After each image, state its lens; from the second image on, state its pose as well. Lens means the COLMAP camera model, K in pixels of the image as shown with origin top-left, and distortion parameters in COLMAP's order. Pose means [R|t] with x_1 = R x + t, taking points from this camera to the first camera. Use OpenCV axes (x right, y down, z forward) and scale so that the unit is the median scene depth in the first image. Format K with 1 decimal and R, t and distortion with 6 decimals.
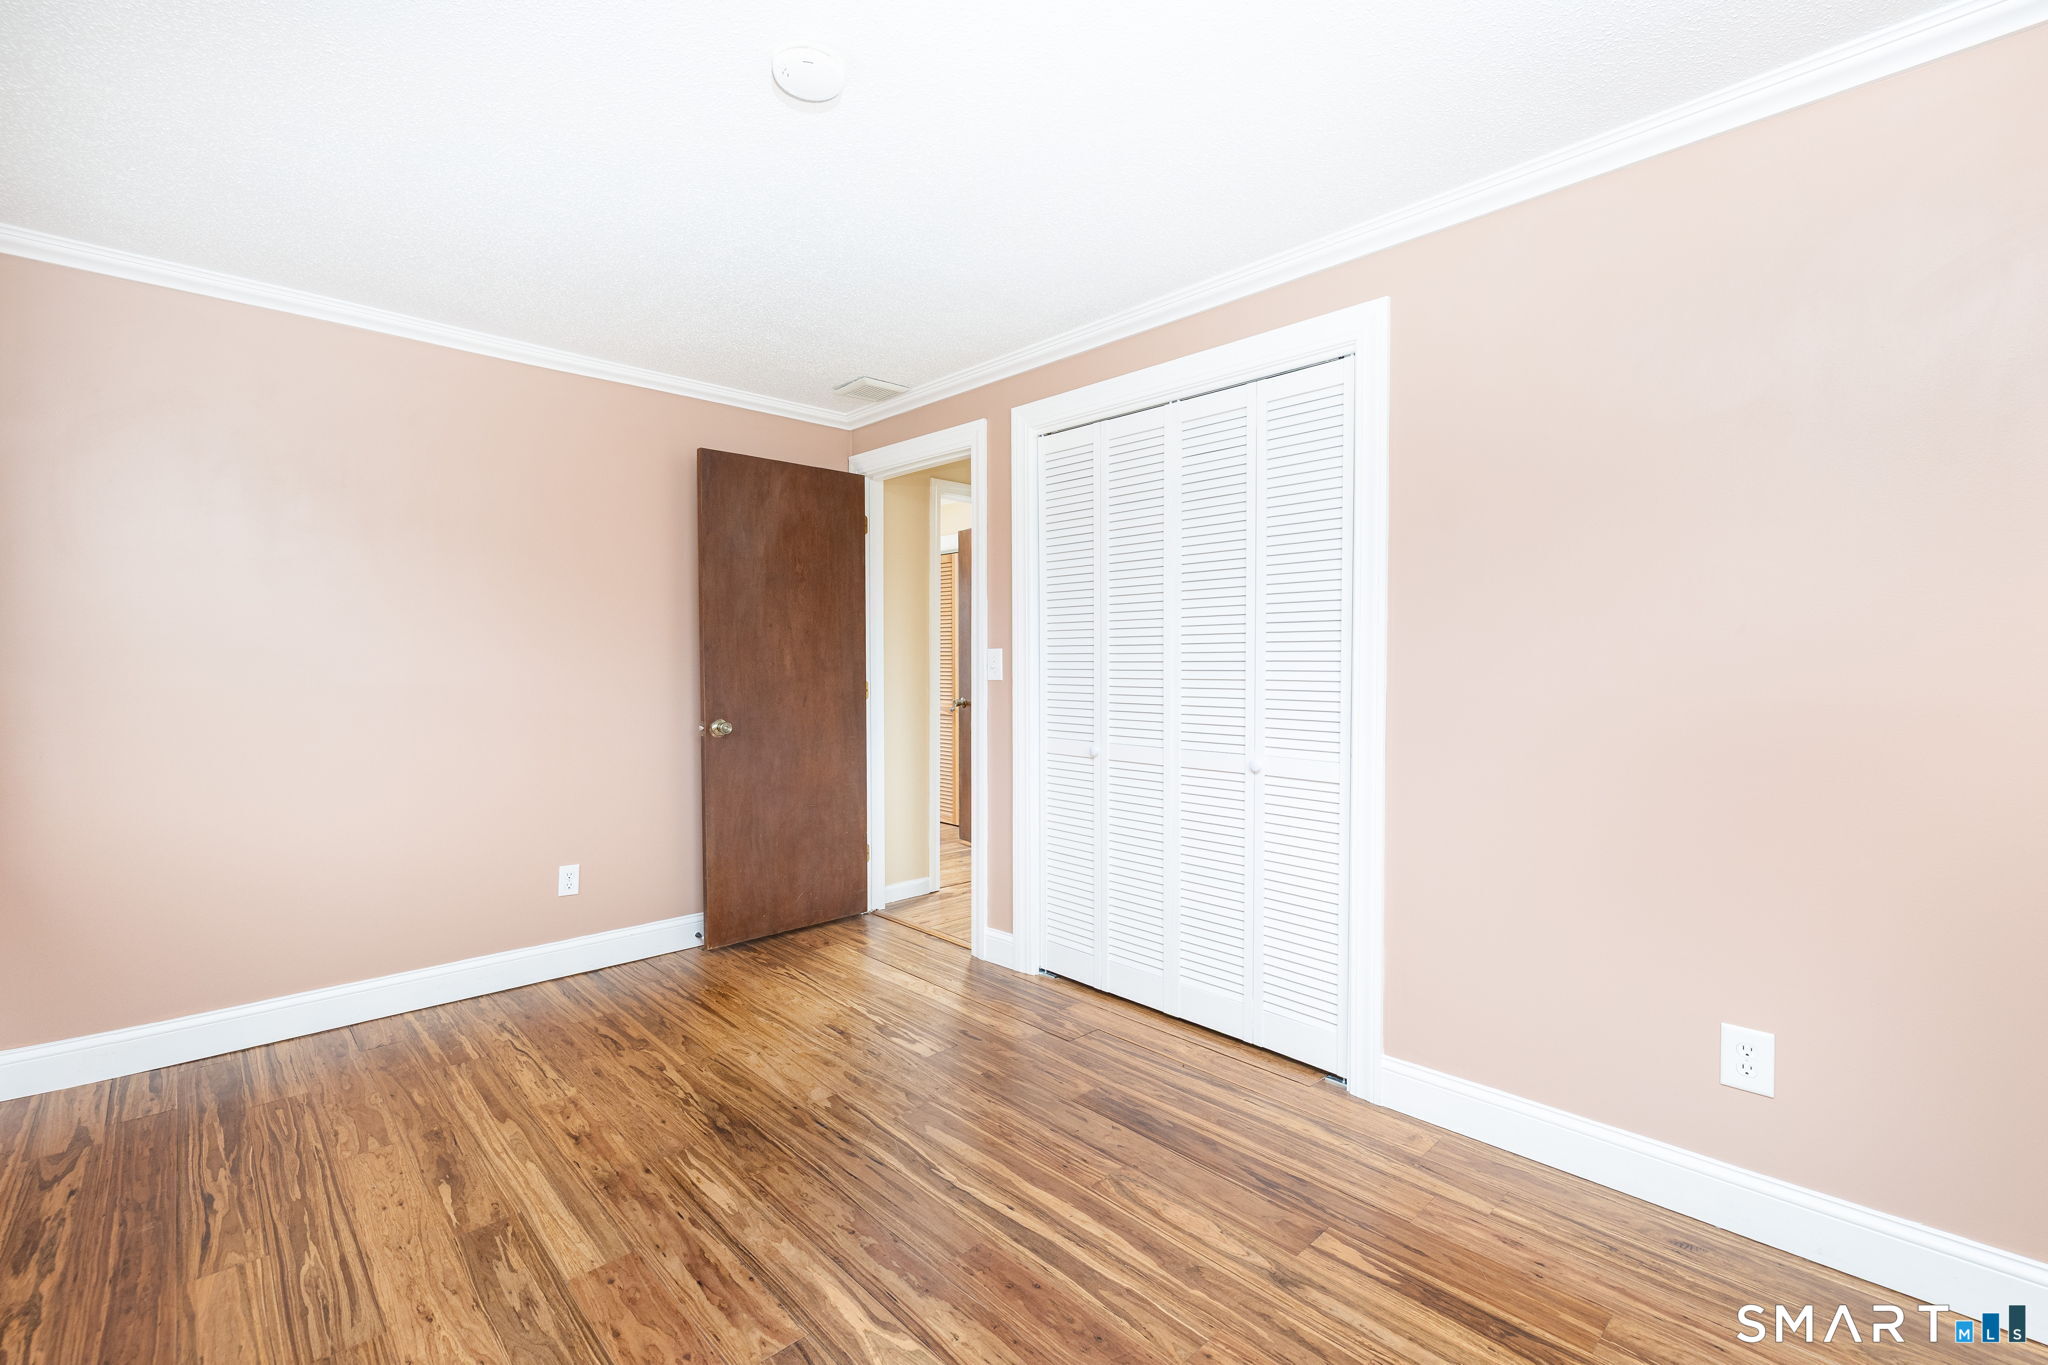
lens RADIAL K [[869.7, 0, 1024.6], [0, 869.7, 677.8], [0, 0, 1]] dist [-0.001335, 0.000056]
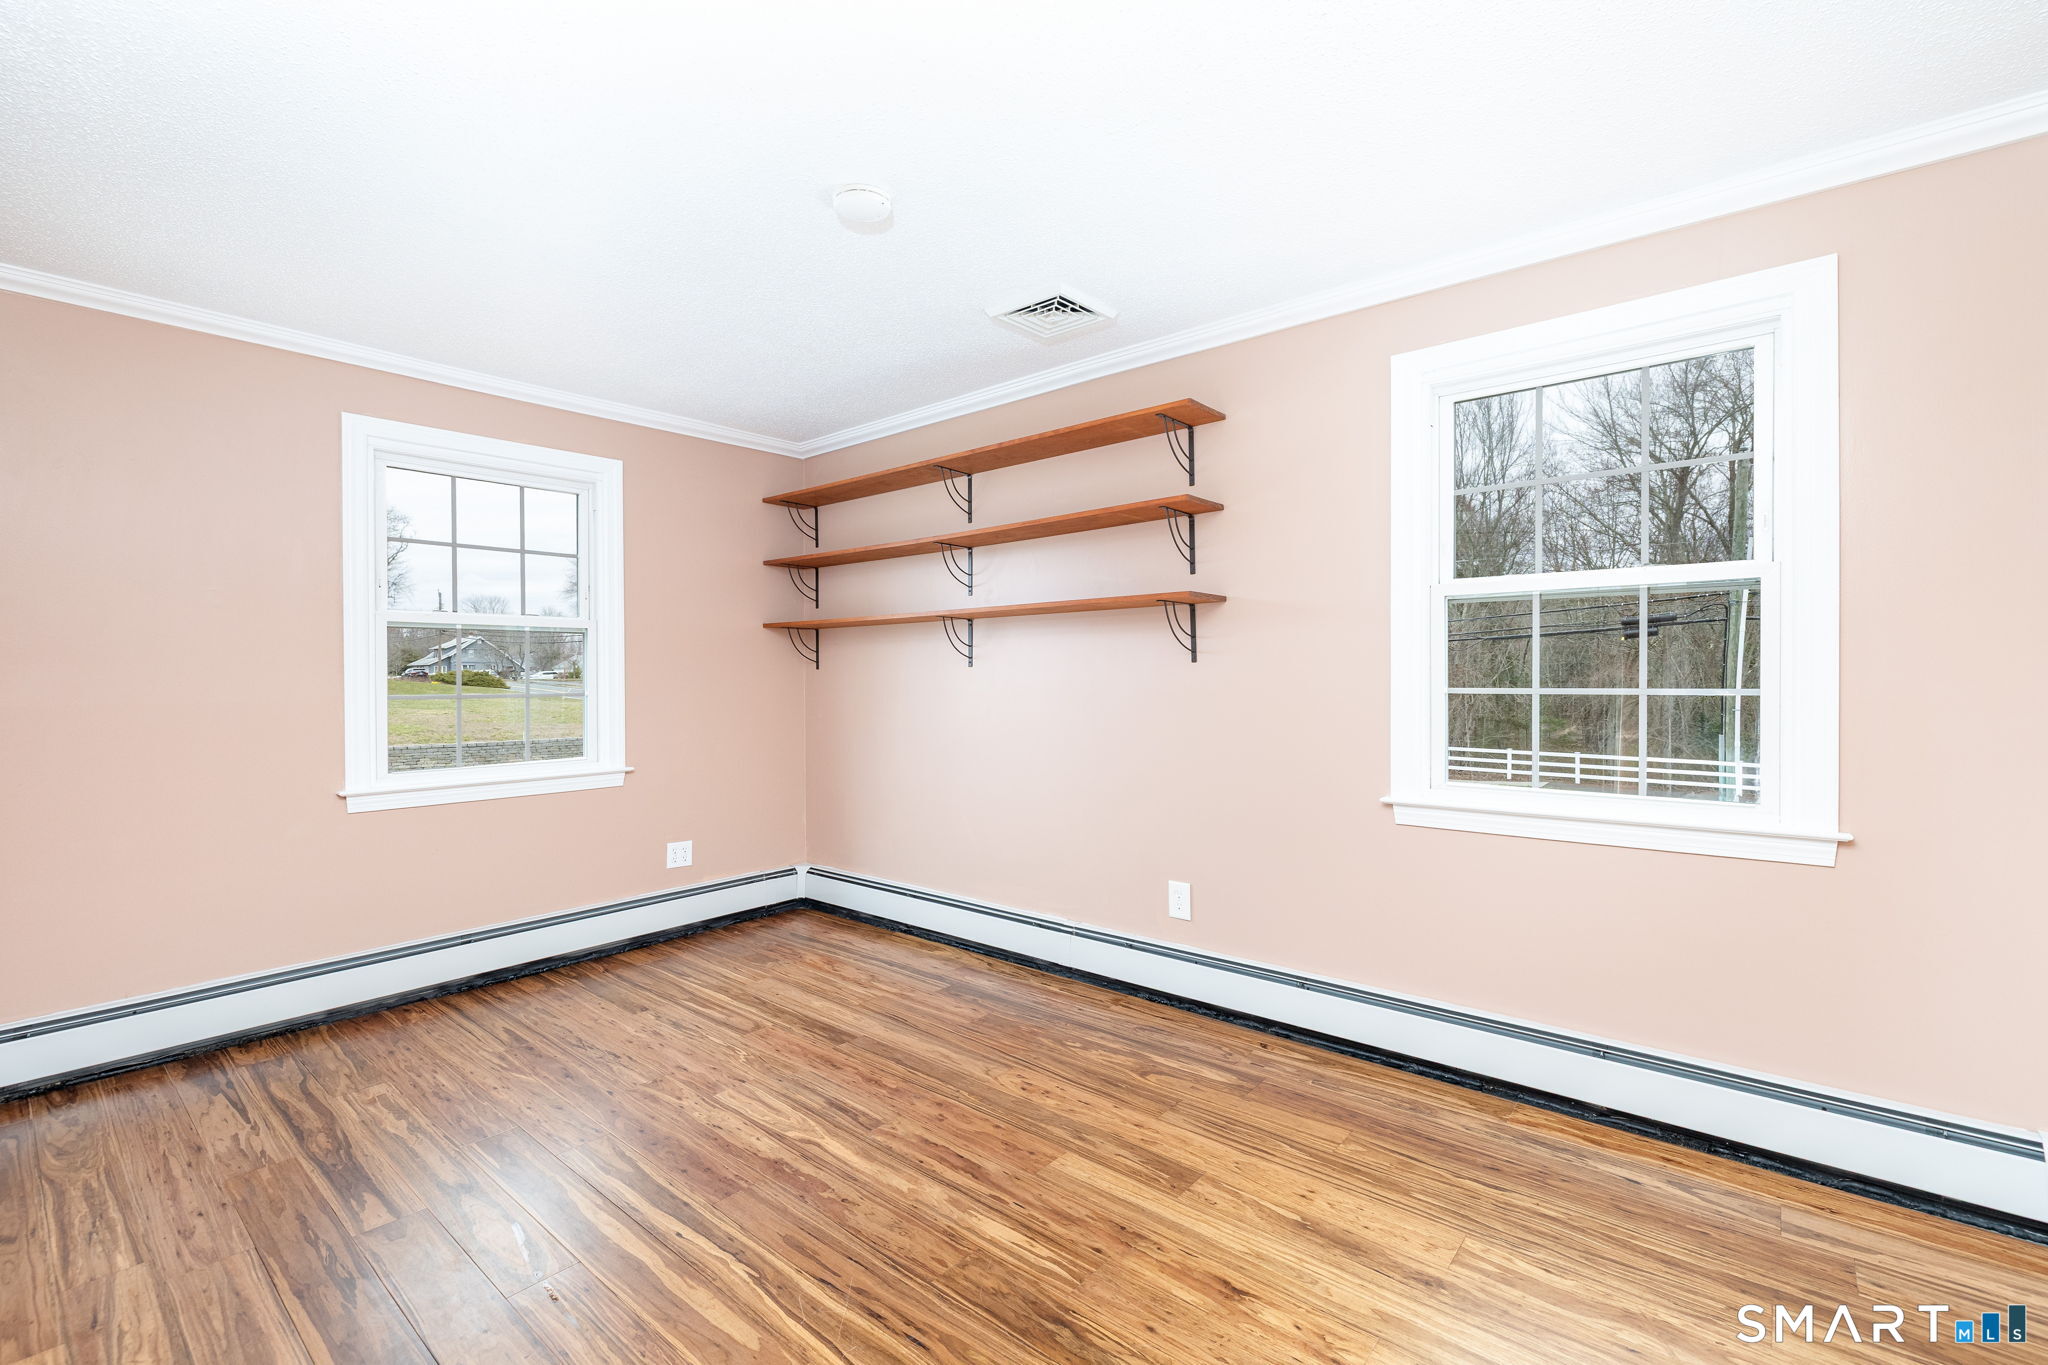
lens RADIAL K [[869.7, 0, 1019.1], [0, 869.7, 684.4], [0, 0, 1]] dist [-0.001335, 0.000056]
pose [[-0.994616, 0.006612, -0.103419, -0.295798], [0.003746, 0.999604, 0.027876, -0.017423], [0.103562, 0.027338, -0.994247, 1.993886]]
